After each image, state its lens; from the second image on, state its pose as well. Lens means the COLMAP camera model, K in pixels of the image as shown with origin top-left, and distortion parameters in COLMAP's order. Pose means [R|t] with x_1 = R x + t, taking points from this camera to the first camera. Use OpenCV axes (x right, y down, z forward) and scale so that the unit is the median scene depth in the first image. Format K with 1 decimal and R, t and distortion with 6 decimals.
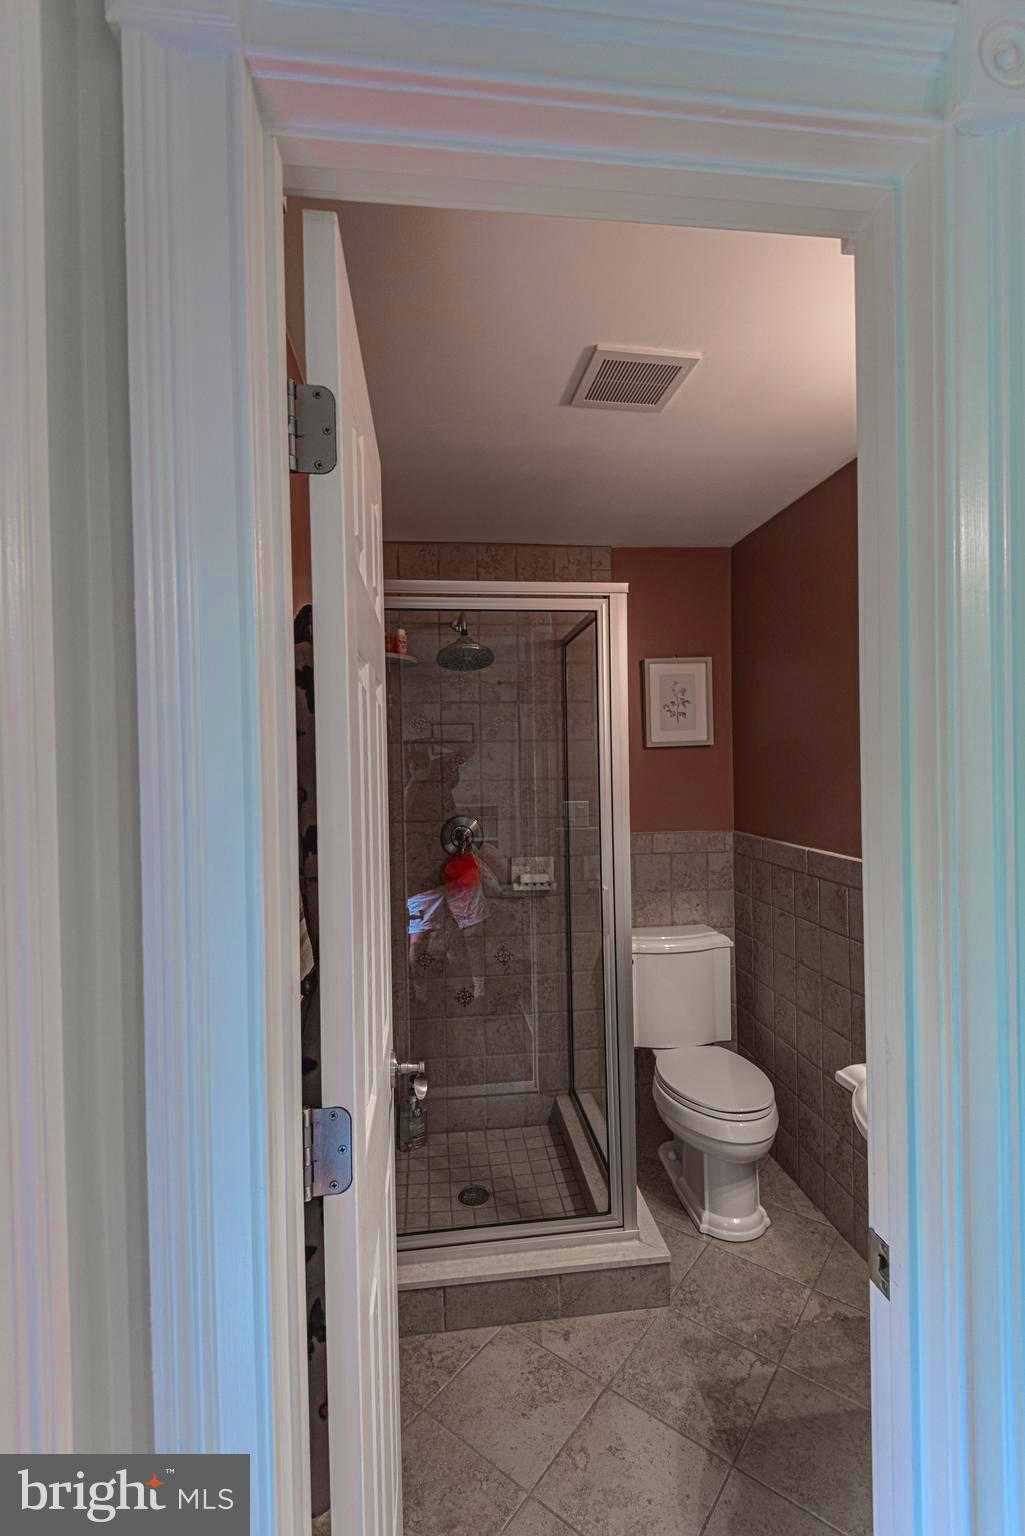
lens RADIAL K [[694.0, 0, 509.7], [0, 694.0, 768.3], [0, 0, 1]] dist [0.012456, -0.006849]
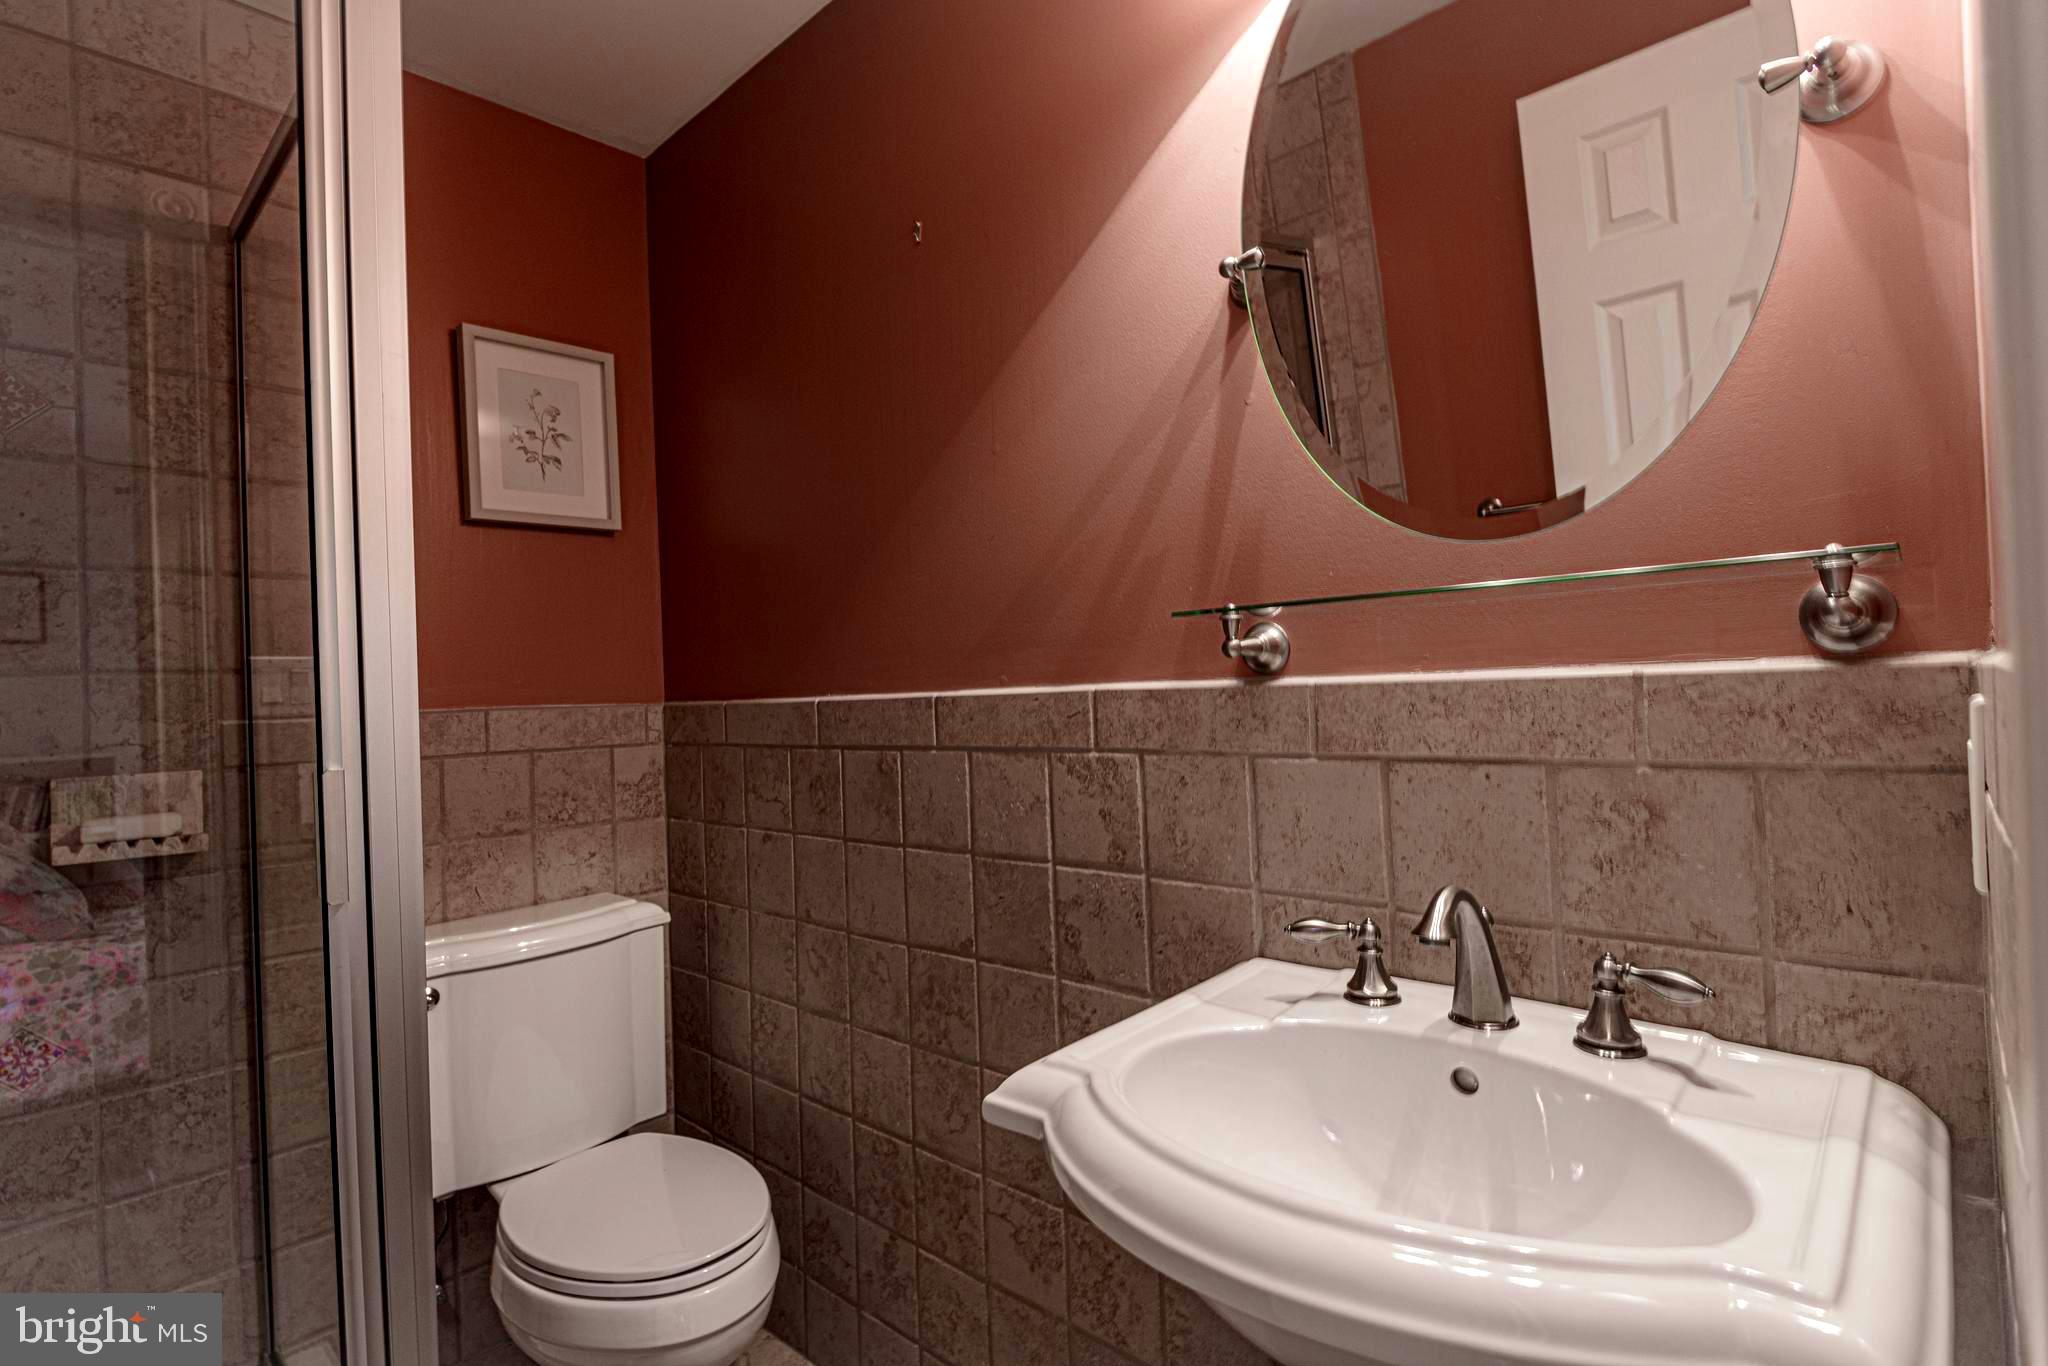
lens RADIAL K [[983.4, 0, 1031.9], [0, 983.4, 675.6], [0, 0, 1]] dist [0.019059, -0.006521]
pose [[0.761708, -0.001600, 0.647919, 0.062388], [0.028731, 0.999097, -0.031309, 0.115906], [-0.647284, 0.042464, 0.761066, 0.297657]]
